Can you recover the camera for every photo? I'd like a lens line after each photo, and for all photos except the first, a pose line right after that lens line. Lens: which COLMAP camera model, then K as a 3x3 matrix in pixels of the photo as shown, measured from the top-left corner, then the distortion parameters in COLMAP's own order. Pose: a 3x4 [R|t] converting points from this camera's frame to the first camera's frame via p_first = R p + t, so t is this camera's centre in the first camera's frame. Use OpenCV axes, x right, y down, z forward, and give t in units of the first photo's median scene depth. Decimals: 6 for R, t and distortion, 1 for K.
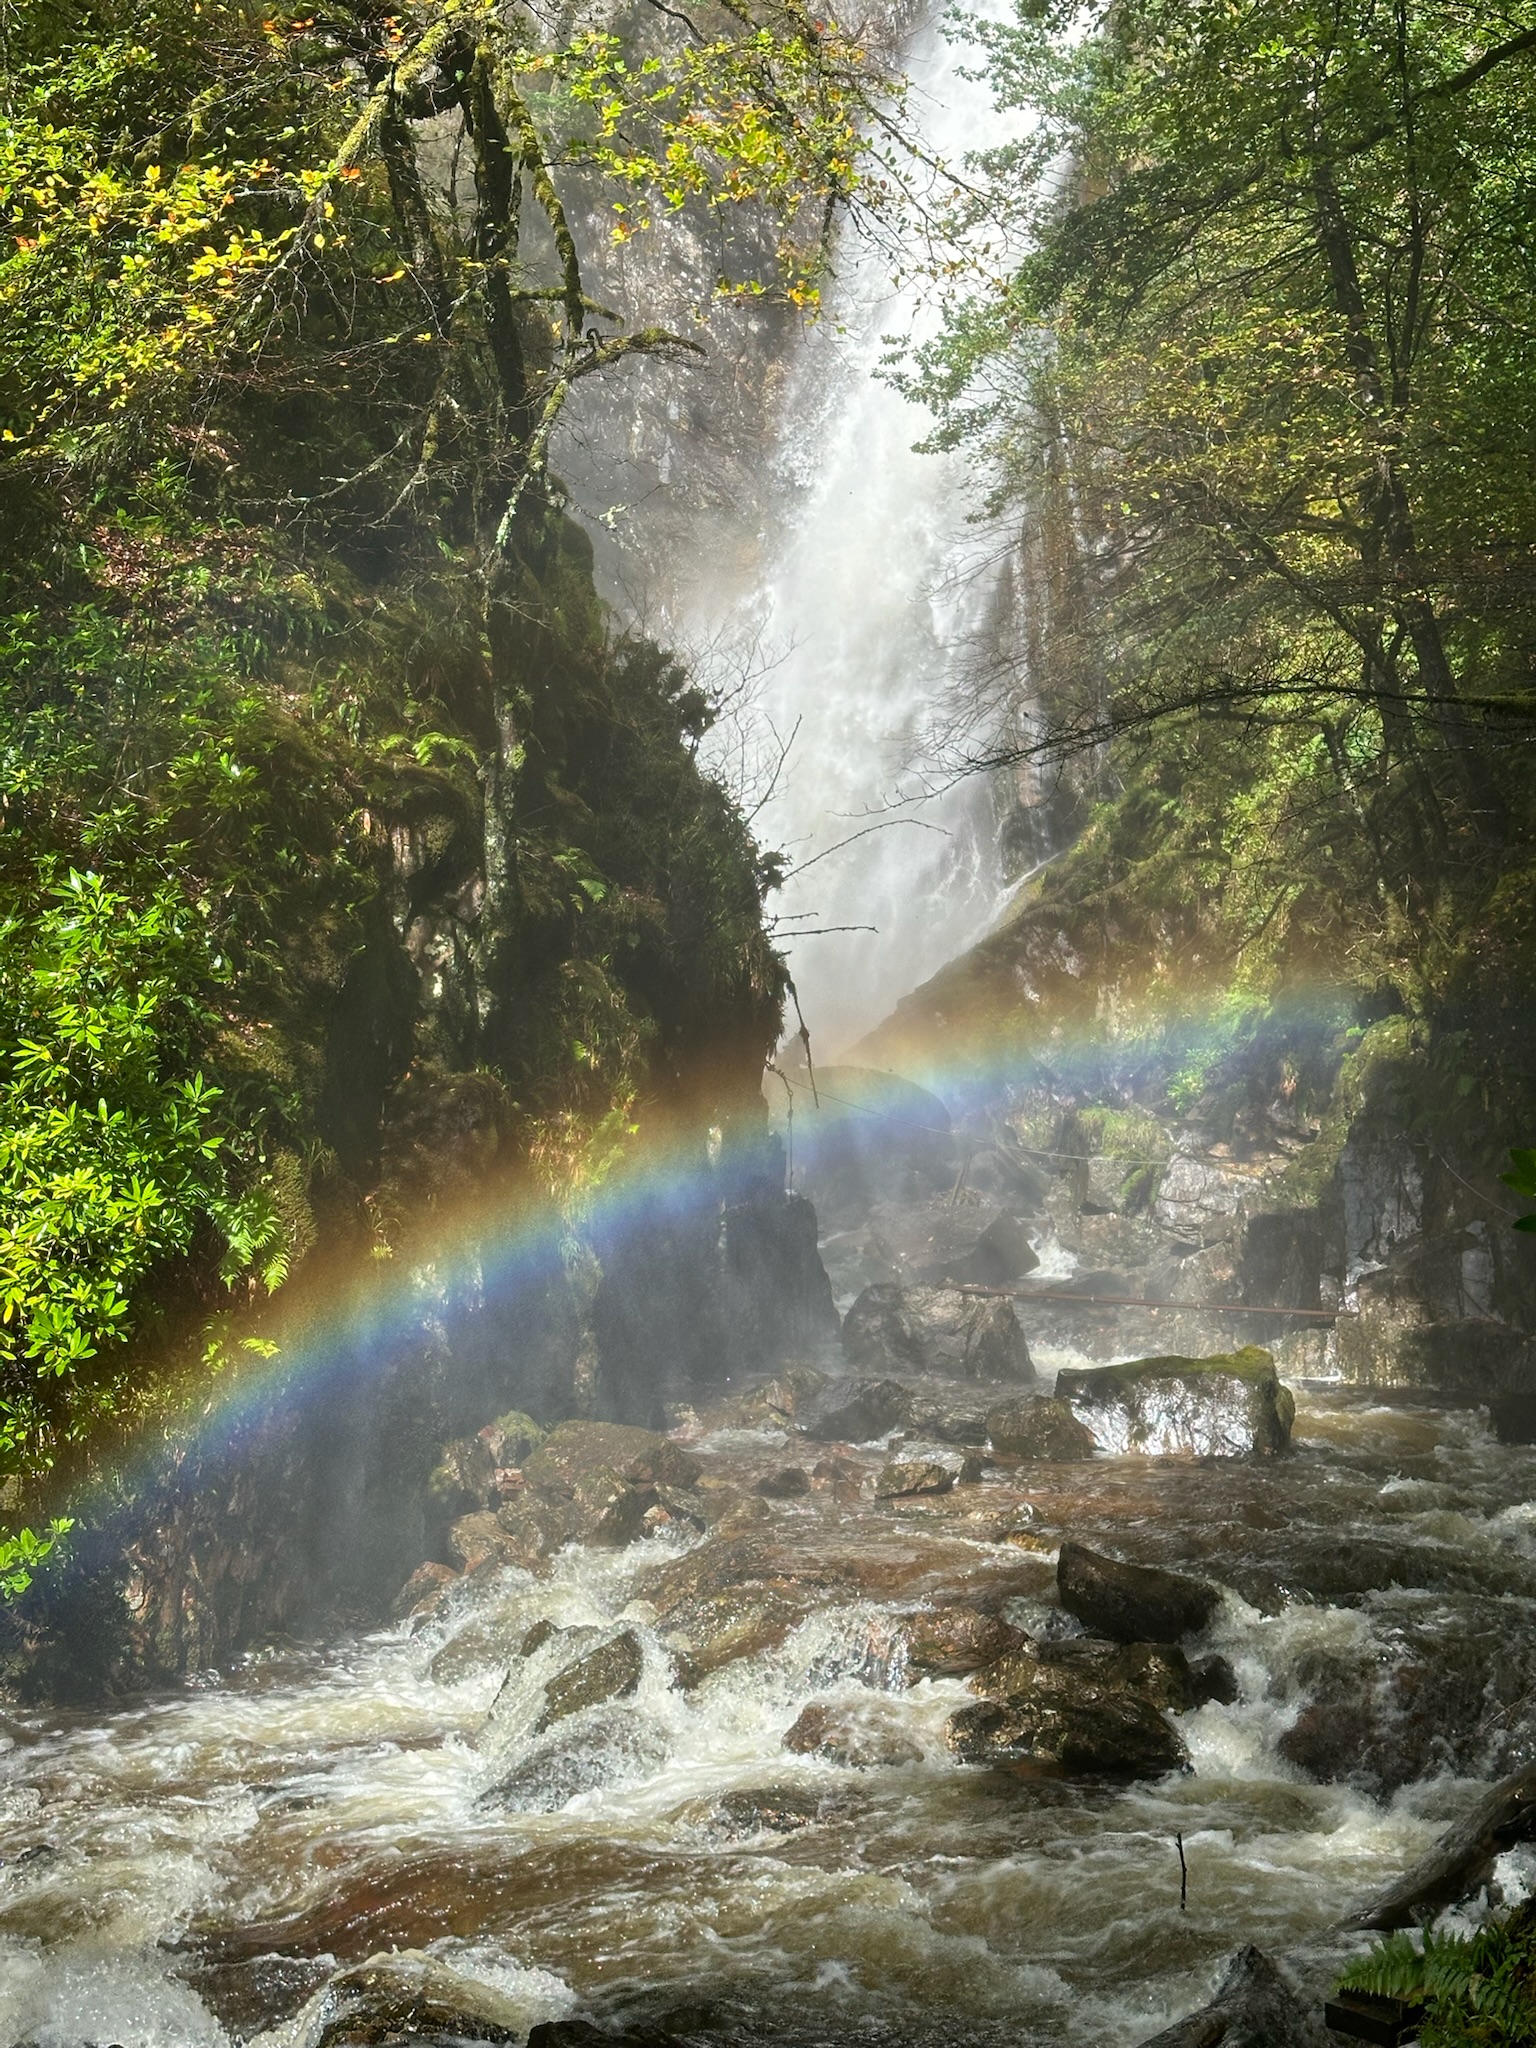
lens RADIAL K [[2723.3, 0, 768.0], [0, 2723.3, 1024.0], [0, 0, 1]] dist [0.119476, -0.044811]
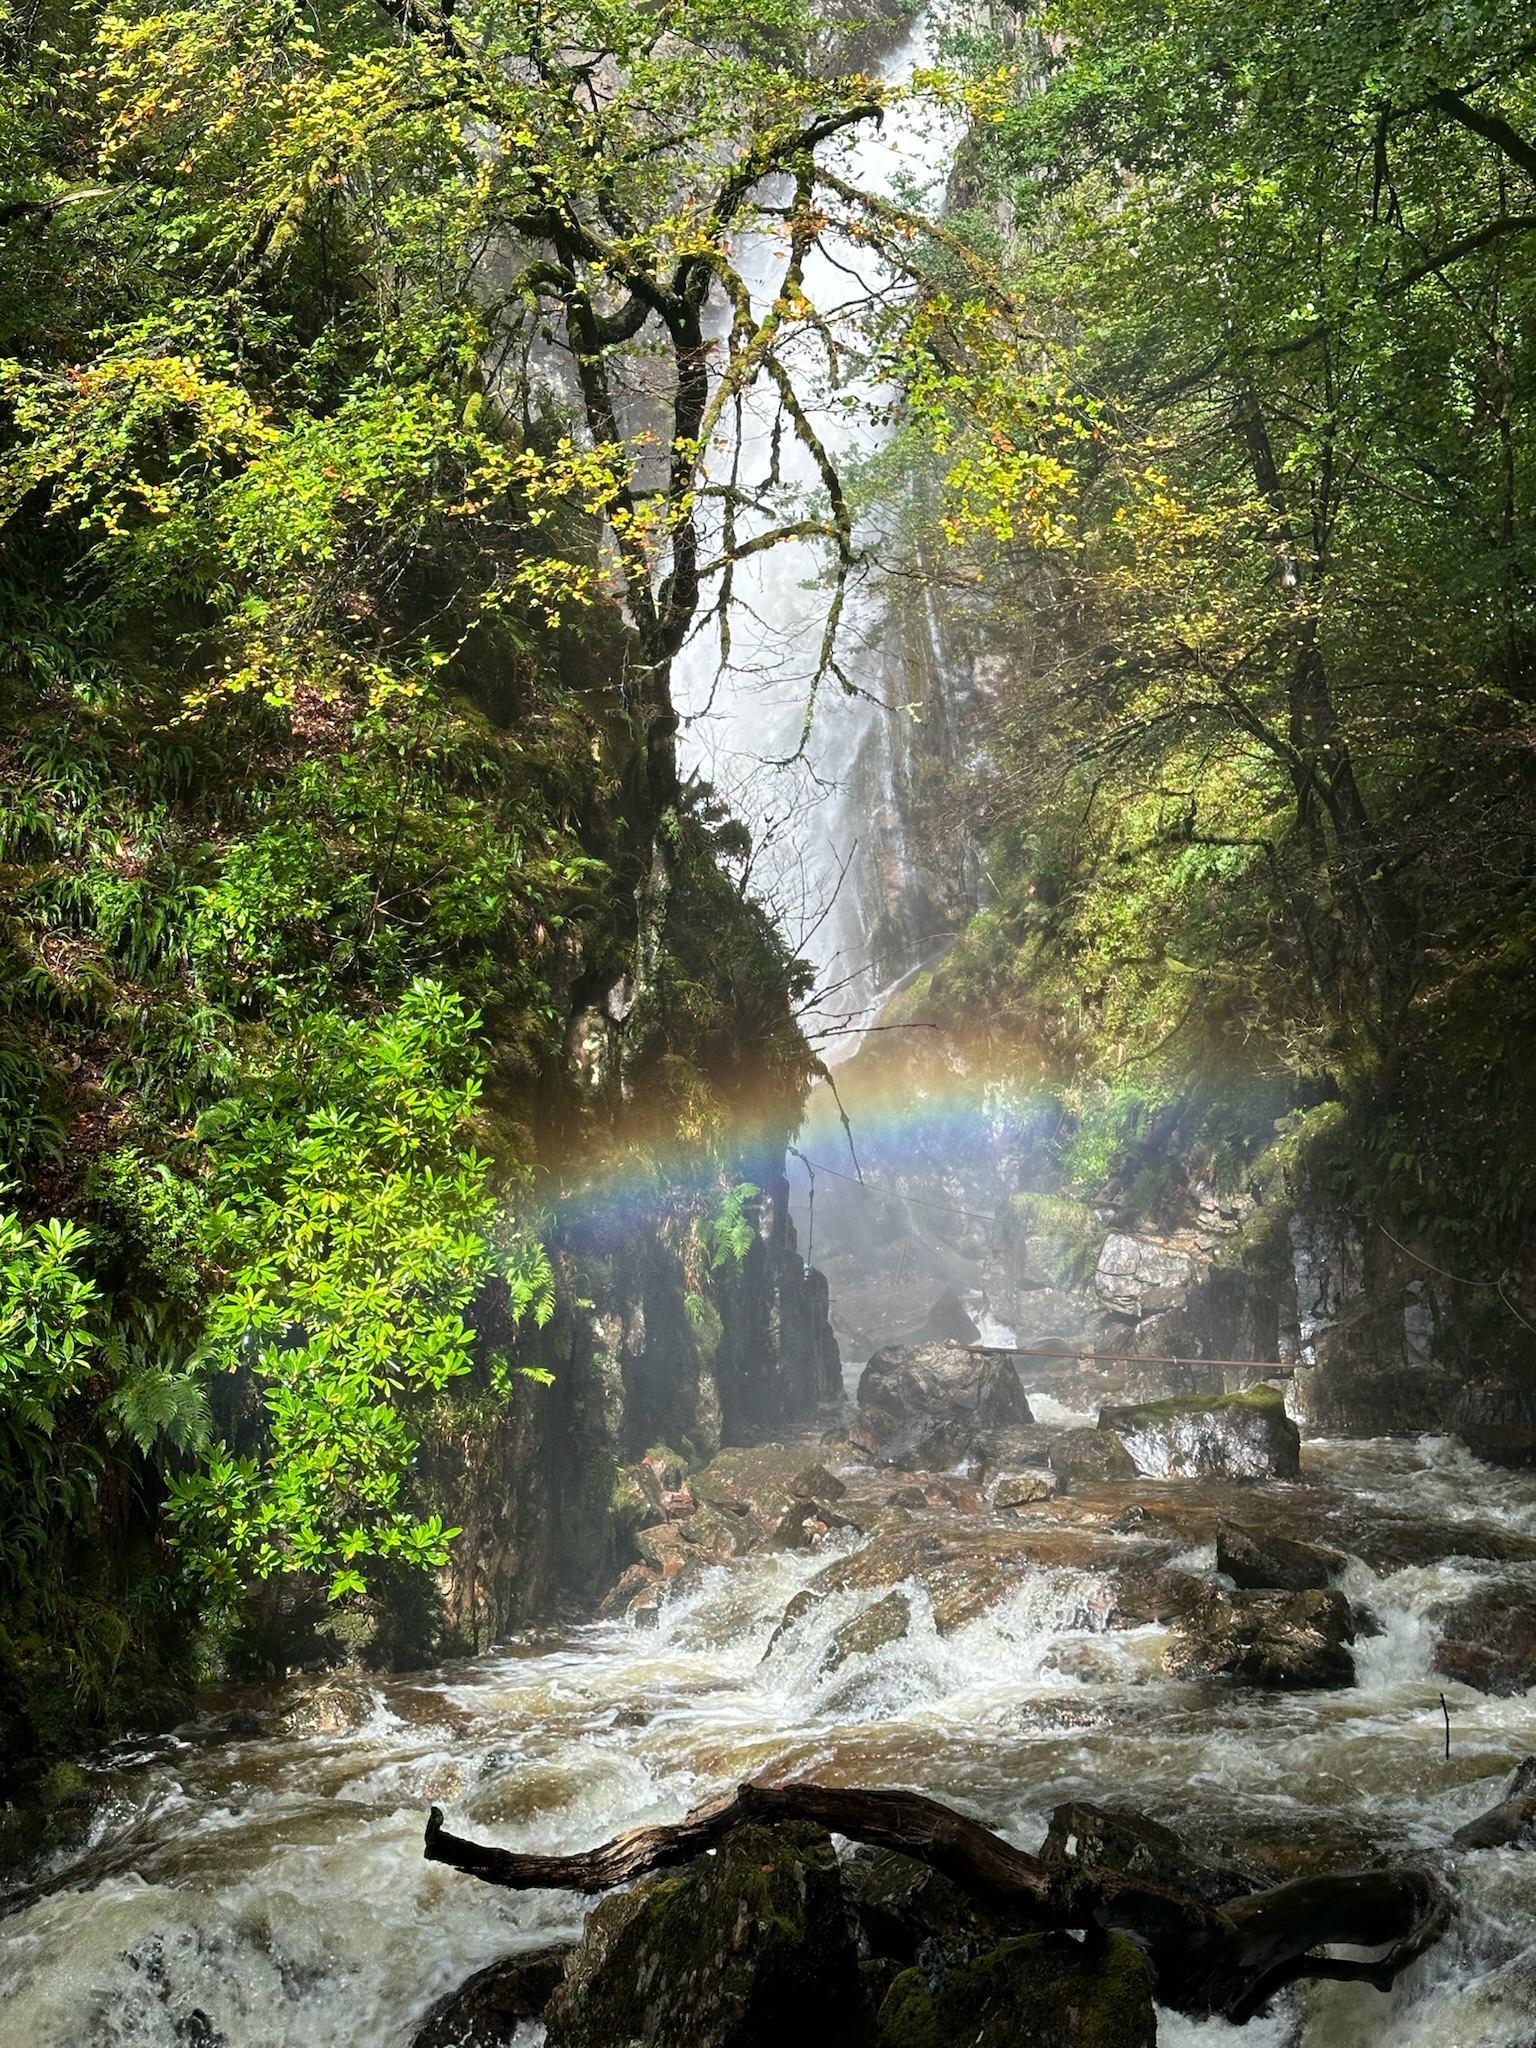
lens RADIAL K [[2723.3, 0, 768.0], [0, 2723.3, 1024.0], [0, 0, 1]] dist [0.119476, -0.044811]
pose [[0.996505, -0.006565, 0.083281, -0.134403], [0.009862, 0.999181, -0.039245, 0.009322], [-0.082955, 0.039930, 0.995753, -0.148771]]
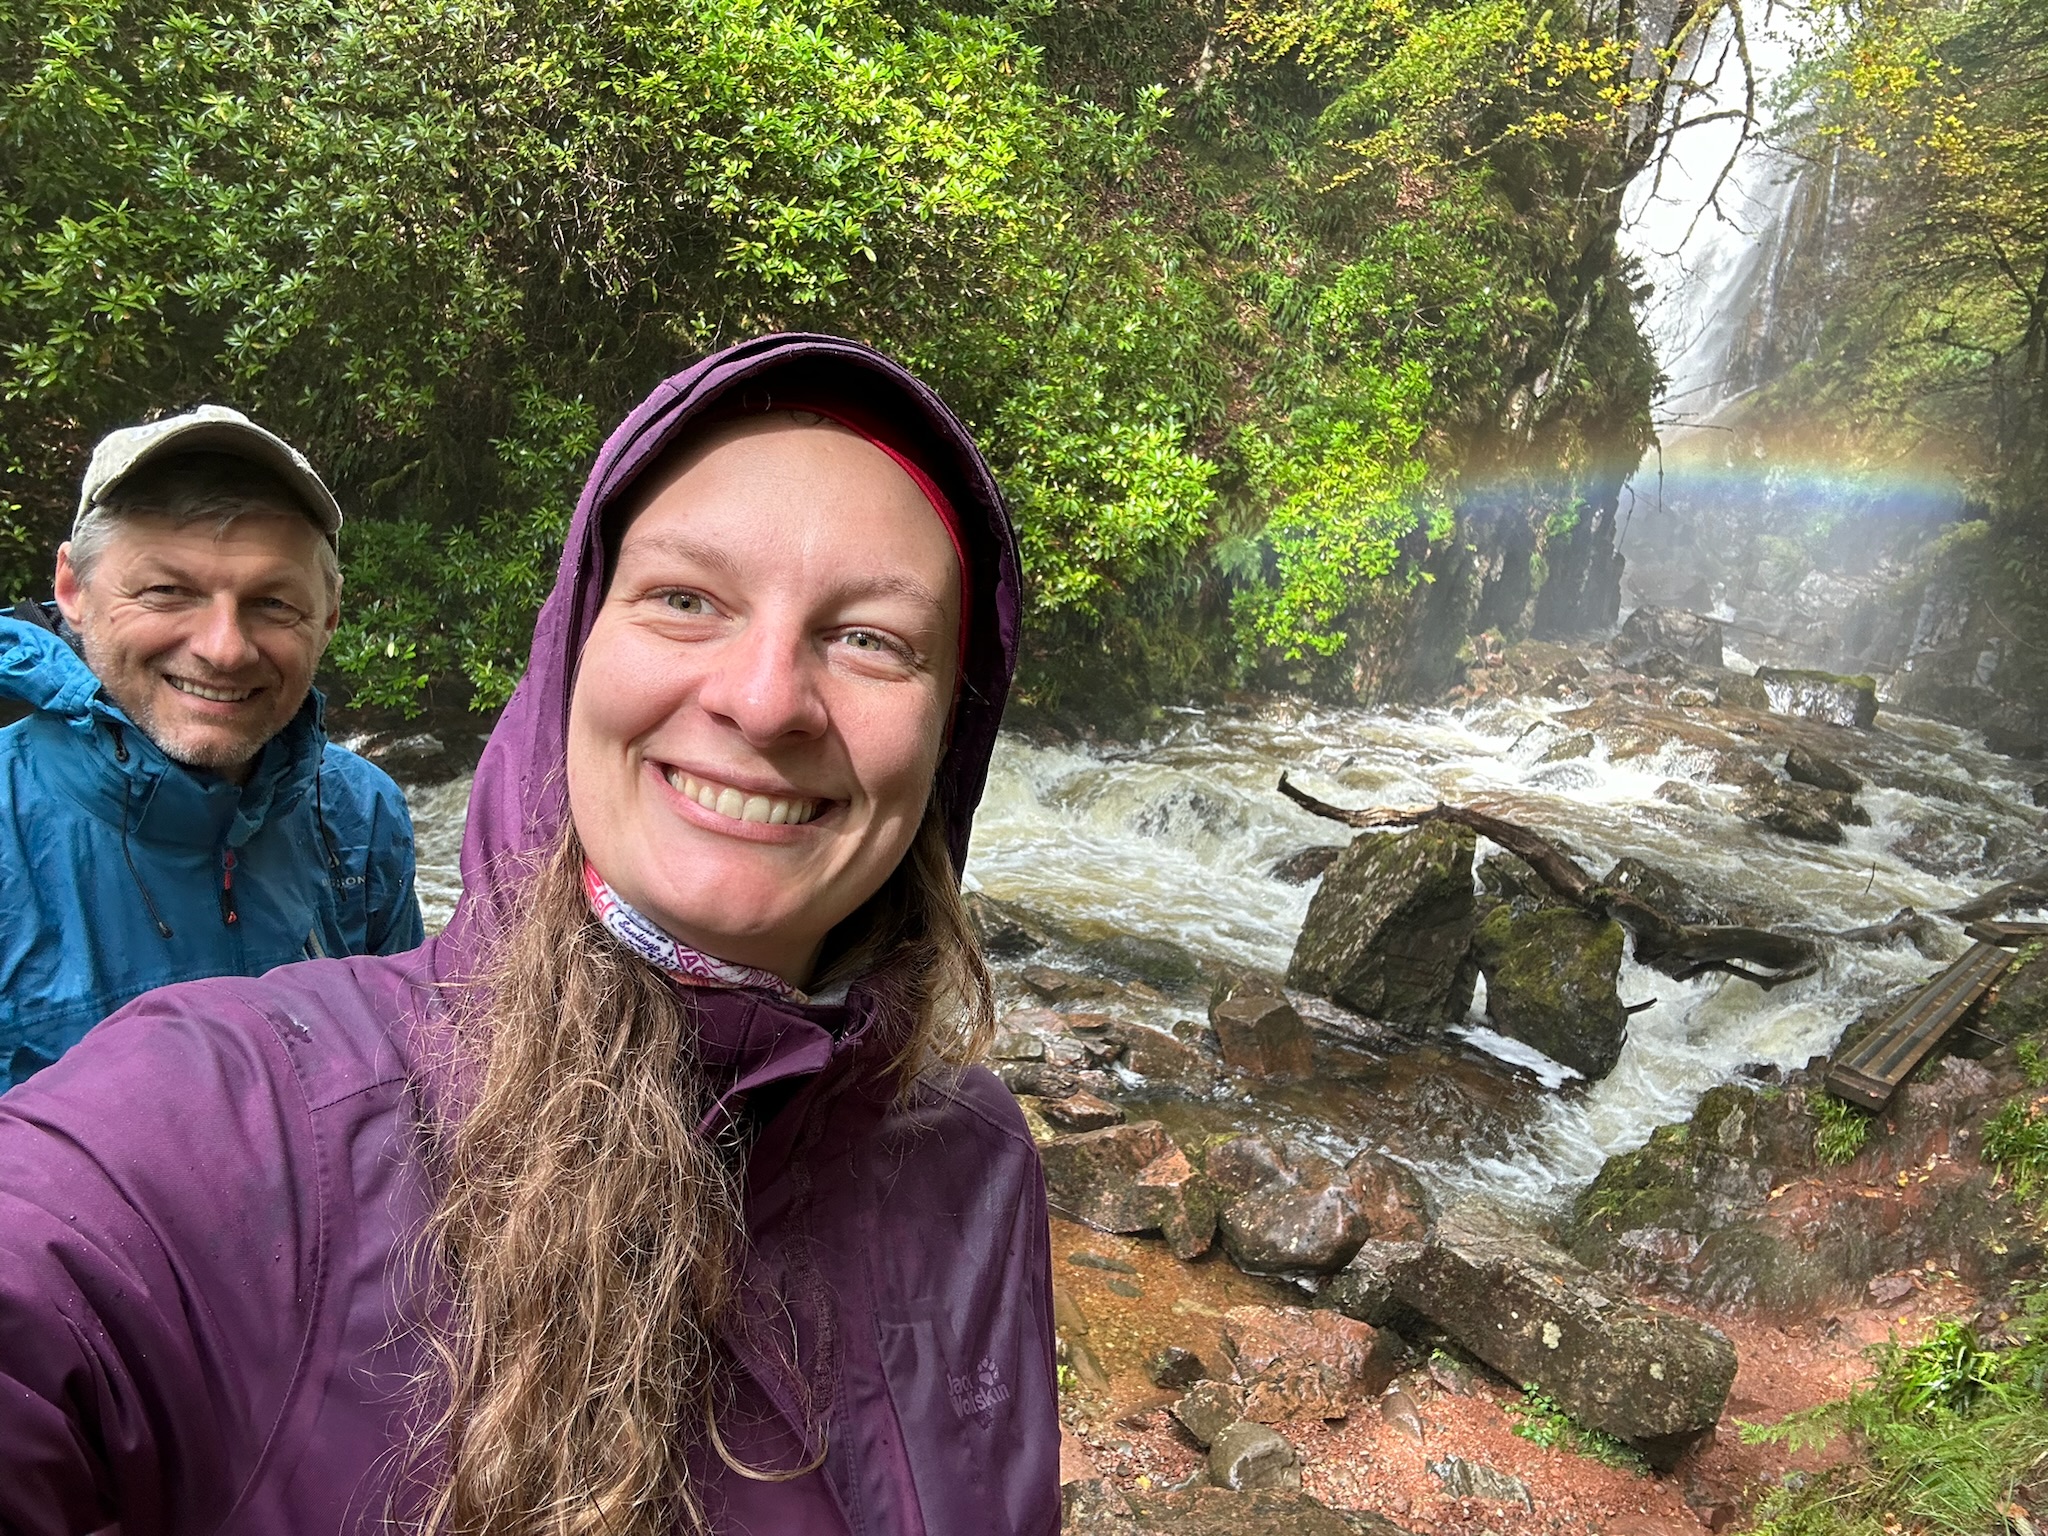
lens RADIAL K [[1381.4, 0, 1020.0], [0, 1381.4, 777.9], [0, 0, 1]] dist [0.078294, -0.101591]
pose [[0.931638, 0.245112, -0.268272, -0.112339], [-0.166373, 0.944045, 0.284778, -0.000417], [0.323063, -0.220677, 0.920289, -0.169122]]
